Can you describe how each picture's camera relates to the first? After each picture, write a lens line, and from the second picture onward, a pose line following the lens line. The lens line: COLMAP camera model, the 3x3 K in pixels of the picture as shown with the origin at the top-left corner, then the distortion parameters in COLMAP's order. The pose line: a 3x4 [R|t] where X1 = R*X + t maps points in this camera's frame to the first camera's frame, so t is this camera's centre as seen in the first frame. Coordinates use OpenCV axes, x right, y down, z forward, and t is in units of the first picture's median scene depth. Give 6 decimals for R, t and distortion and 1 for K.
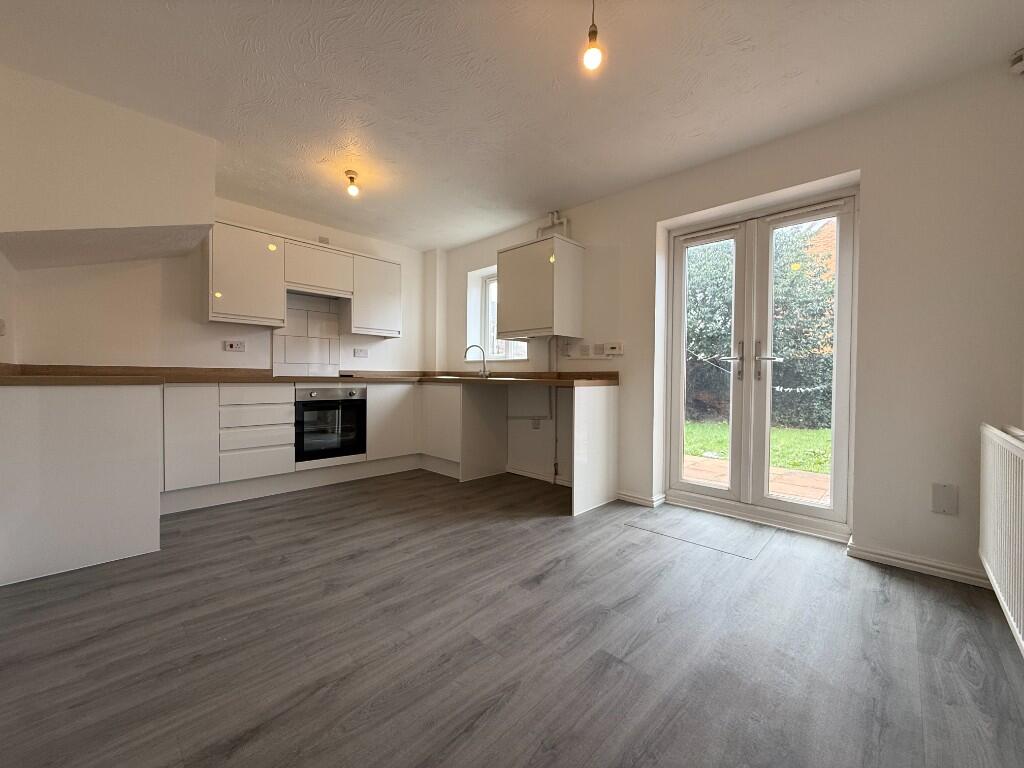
lens RADIAL K [[411.3, 0, 507.6], [0, 411.3, 383.2], [0, 0, 1]] dist [-0.000469, -0.000263]
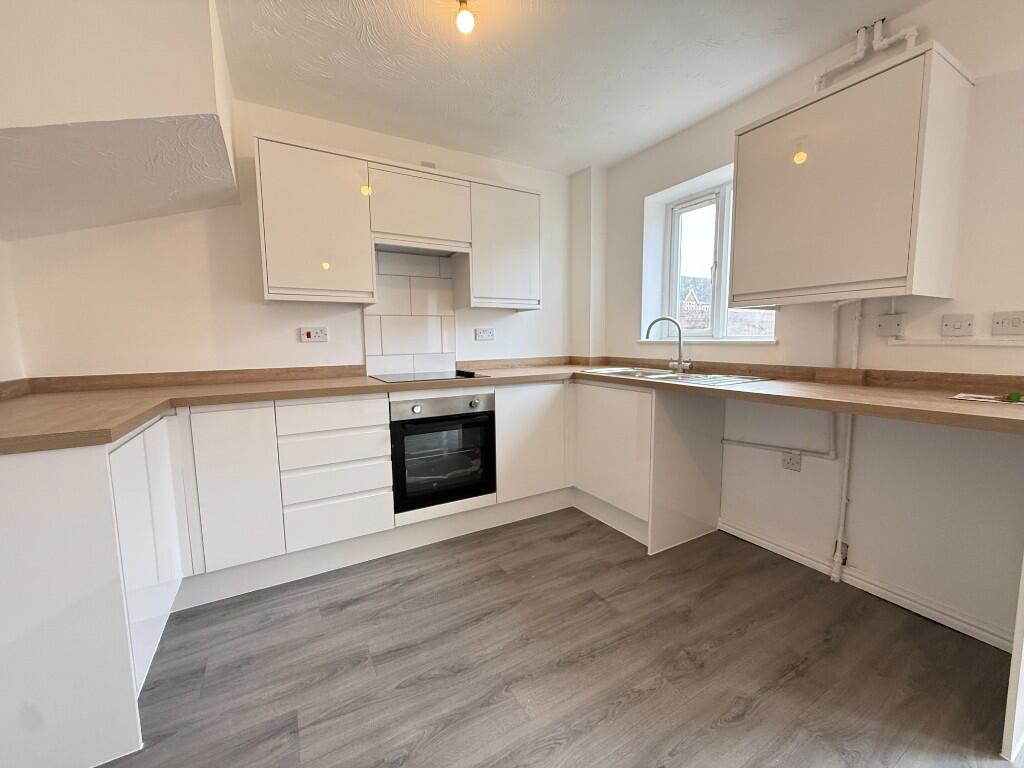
lens RADIAL K [[411.3, 0, 509.8], [0, 411.3, 382.9], [0, 0, 1]] dist [-0.000469, -0.000263]
pose [[0.961701, 0.006402, -0.274025, -0.150314], [0.018493, 0.995934, 0.088171, -0.062494], [0.273476, -0.089862, 0.957672, 0.407441]]
